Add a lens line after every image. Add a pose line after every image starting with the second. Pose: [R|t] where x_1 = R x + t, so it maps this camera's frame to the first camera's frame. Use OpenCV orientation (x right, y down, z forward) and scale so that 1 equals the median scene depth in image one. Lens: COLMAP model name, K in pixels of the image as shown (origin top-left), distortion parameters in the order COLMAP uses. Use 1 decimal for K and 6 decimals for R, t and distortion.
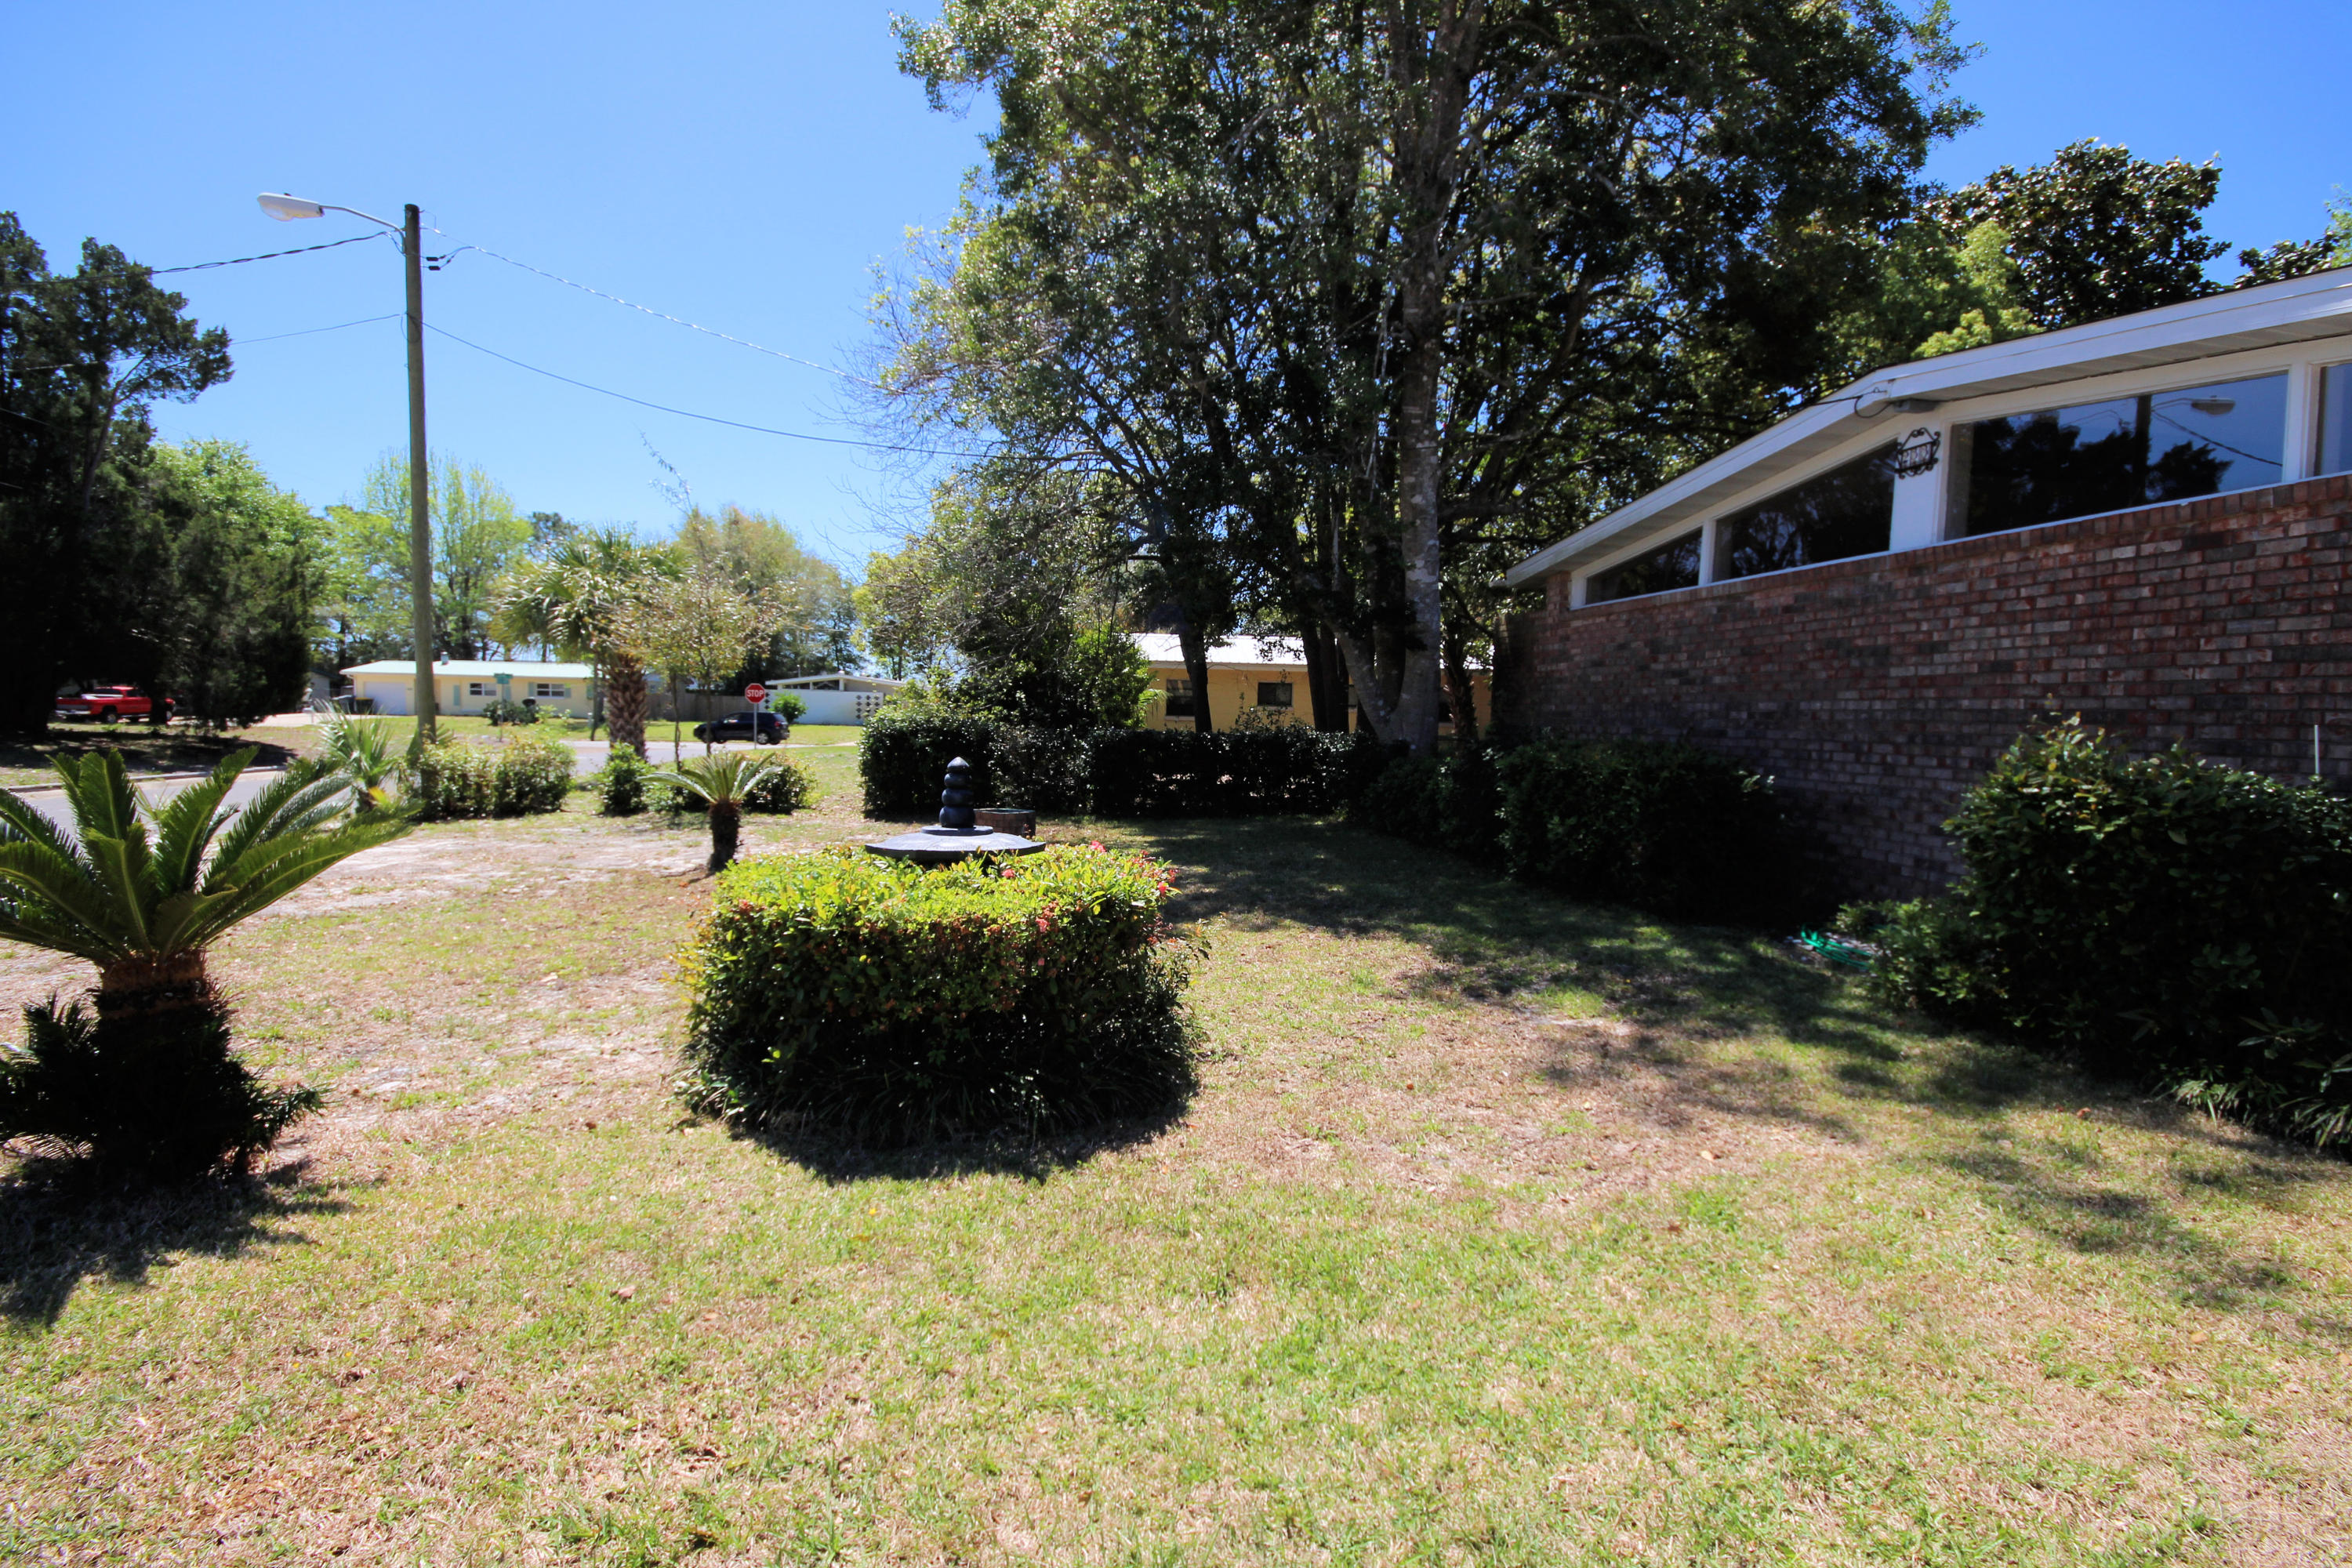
lens RADIAL K [[1094.0, 0, 1186.4], [0, 1094.0, 780.4], [0, 0, 1]] dist [-0.001416, -0.001578]
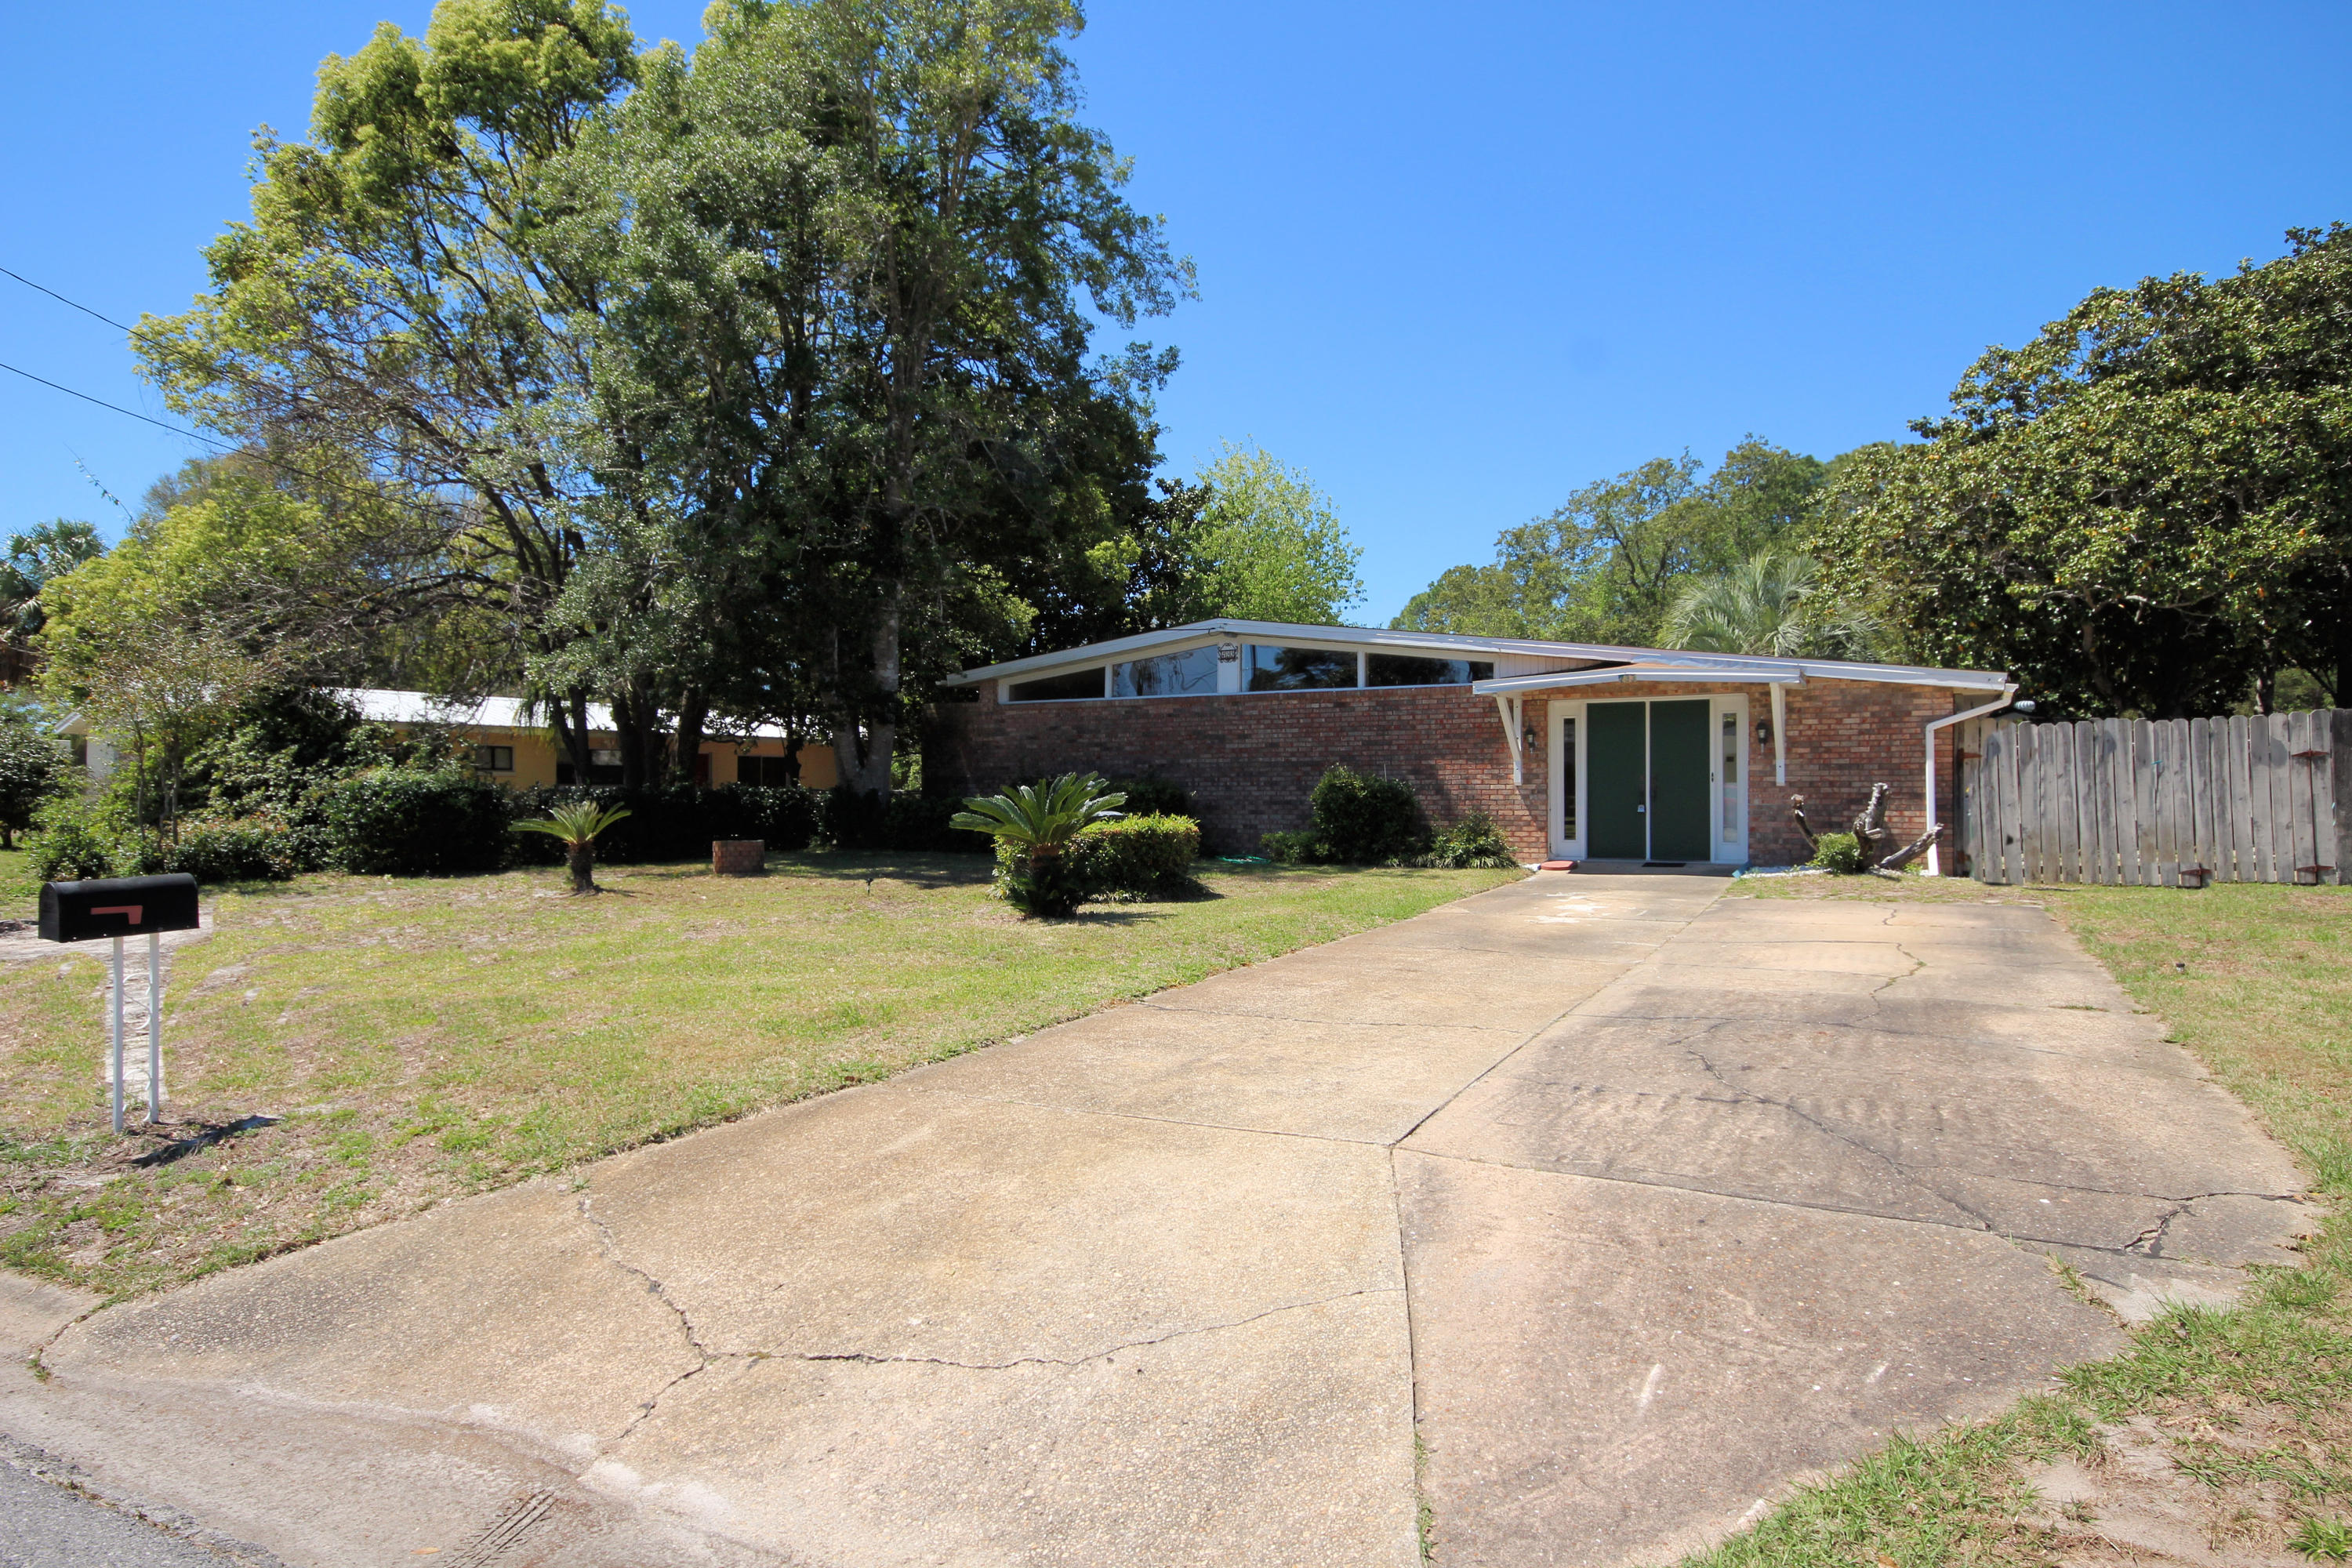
lens RADIAL K [[1468.6, 0, 1170.1], [0, 1468.6, 773.0], [0, 0, 1]] dist [-0.002164, 0.015583]
pose [[0.620042, -0.008682, 0.784521, -2.030130], [0.062157, 0.997339, -0.038088, 0.074645], [-0.782103, 0.072379, 0.618932, -0.900437]]
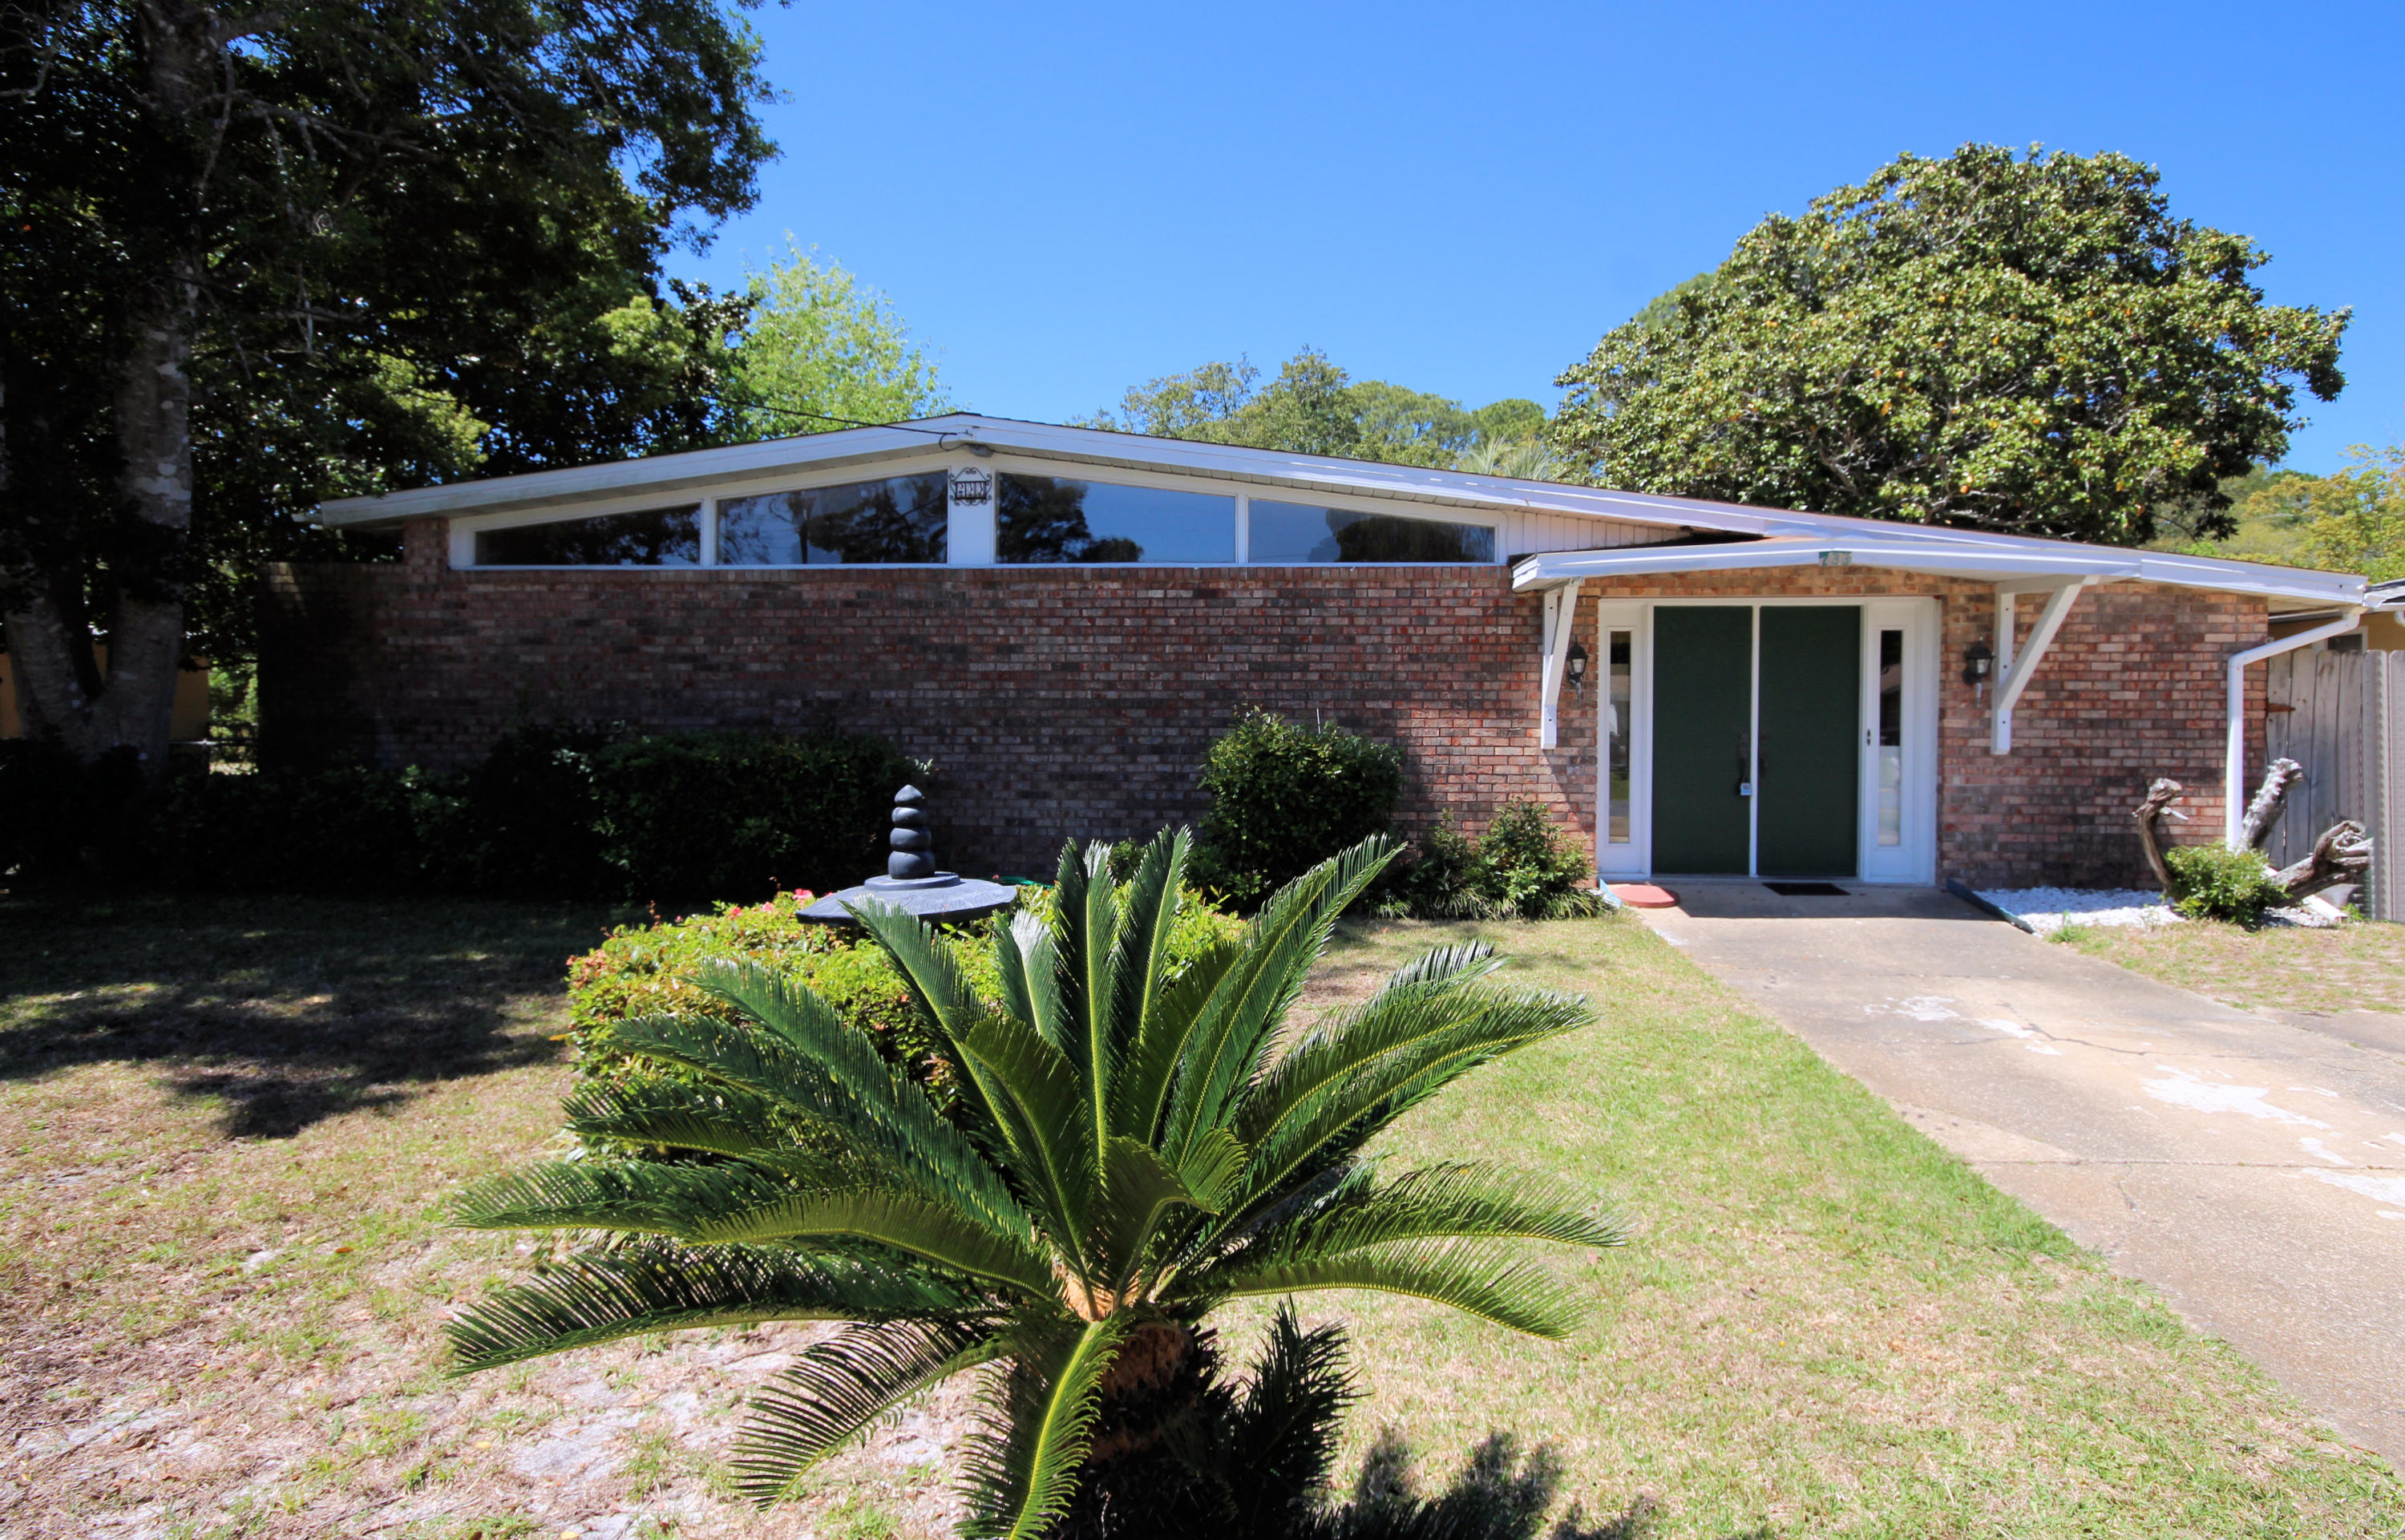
lens RADIAL K [[1355.3, 0, 1227.3], [0, 1355.3, 723.1], [0, 0, 1]] dist [0.001641, 0.004260]
pose [[0.223093, -0.029343, 0.974355, -0.799177], [0.060404, 0.998042, 0.016225, -0.048720], [-0.972924, 0.055236, 0.224428, 0.431184]]
